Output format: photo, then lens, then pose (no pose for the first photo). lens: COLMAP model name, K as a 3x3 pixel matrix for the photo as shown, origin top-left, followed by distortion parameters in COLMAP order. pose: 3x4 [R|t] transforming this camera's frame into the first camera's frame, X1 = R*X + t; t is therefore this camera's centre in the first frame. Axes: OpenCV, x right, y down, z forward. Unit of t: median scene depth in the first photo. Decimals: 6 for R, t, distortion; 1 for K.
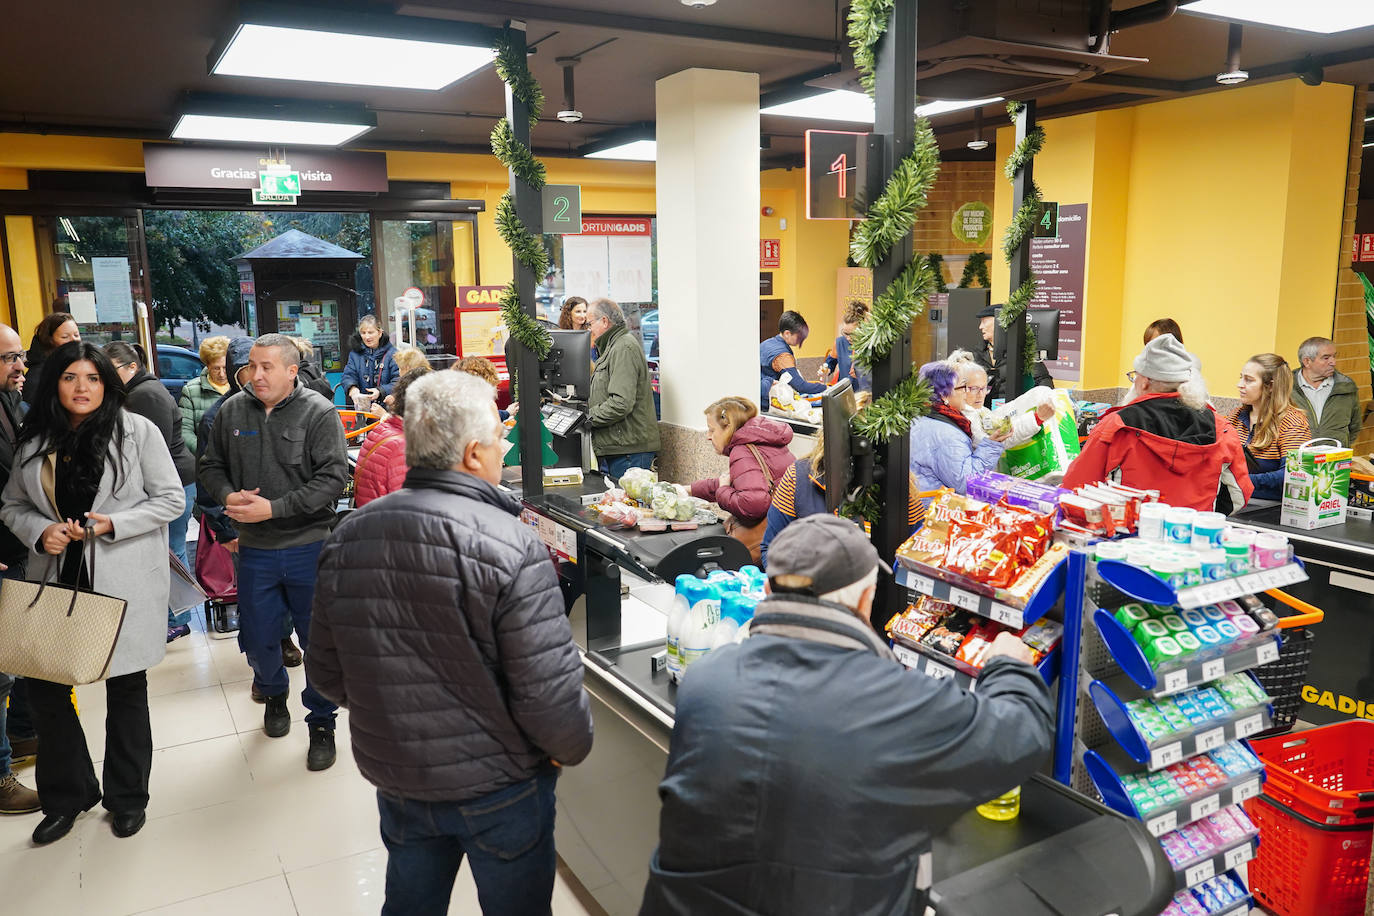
lens RADIAL K [[1037.9, 0, 685.3], [0, 1037.9, 461.0], [0, 0, 1]] dist [0.001924, 0.008843]
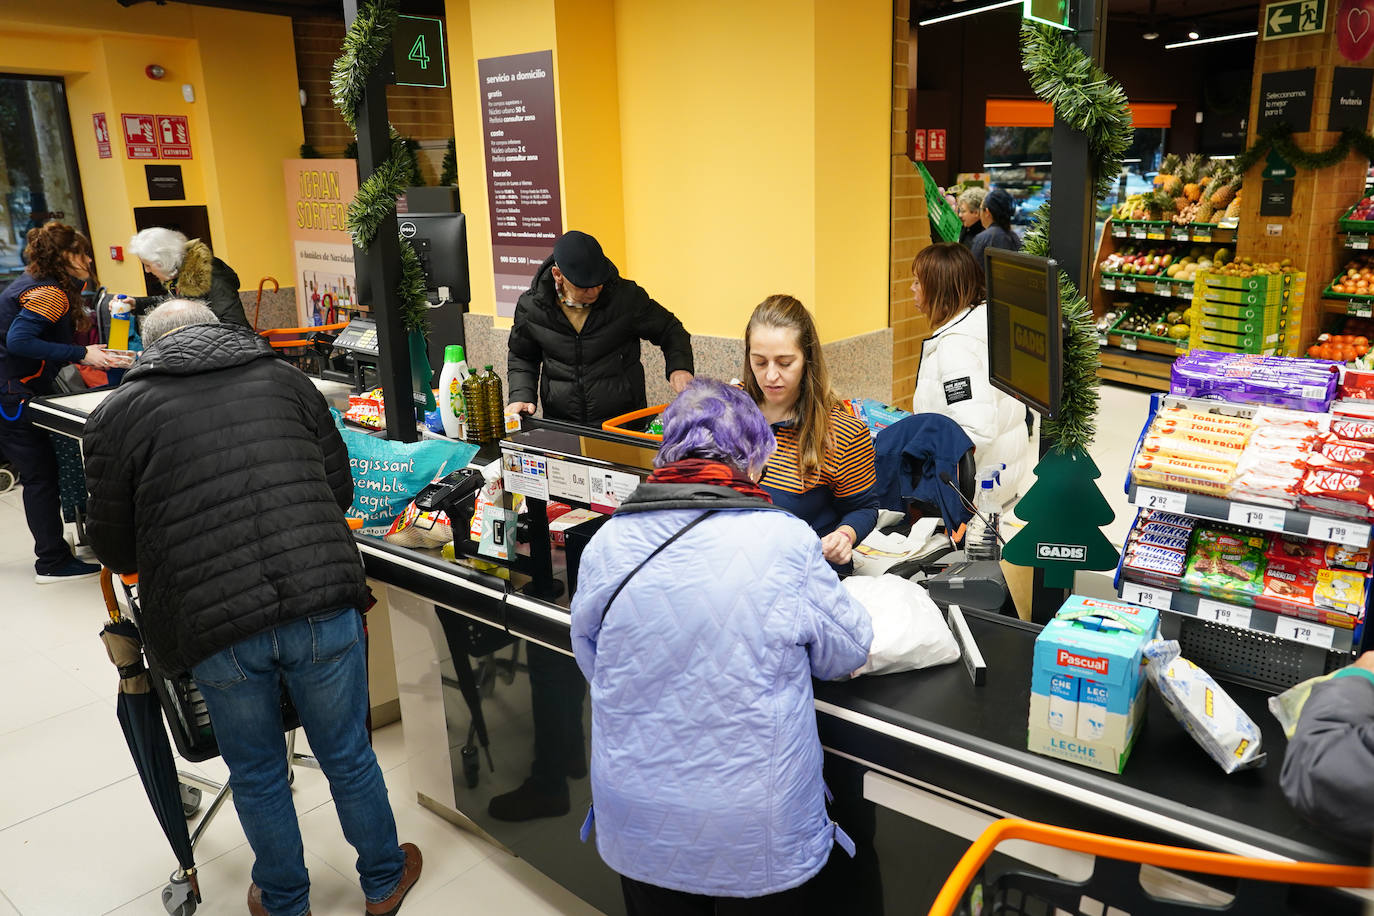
lens RADIAL K [[1037.9, 0, 691.0], [0, 1037.9, 455.6], [0, 0, 1]] dist [0.001924, 0.008843]
pose [[0.941729, -0.085781, 0.325252, 0.224388], [0.060112, 0.994289, 0.088186, -0.044776], [-0.330959, -0.063496, 0.941507, 0.324541]]
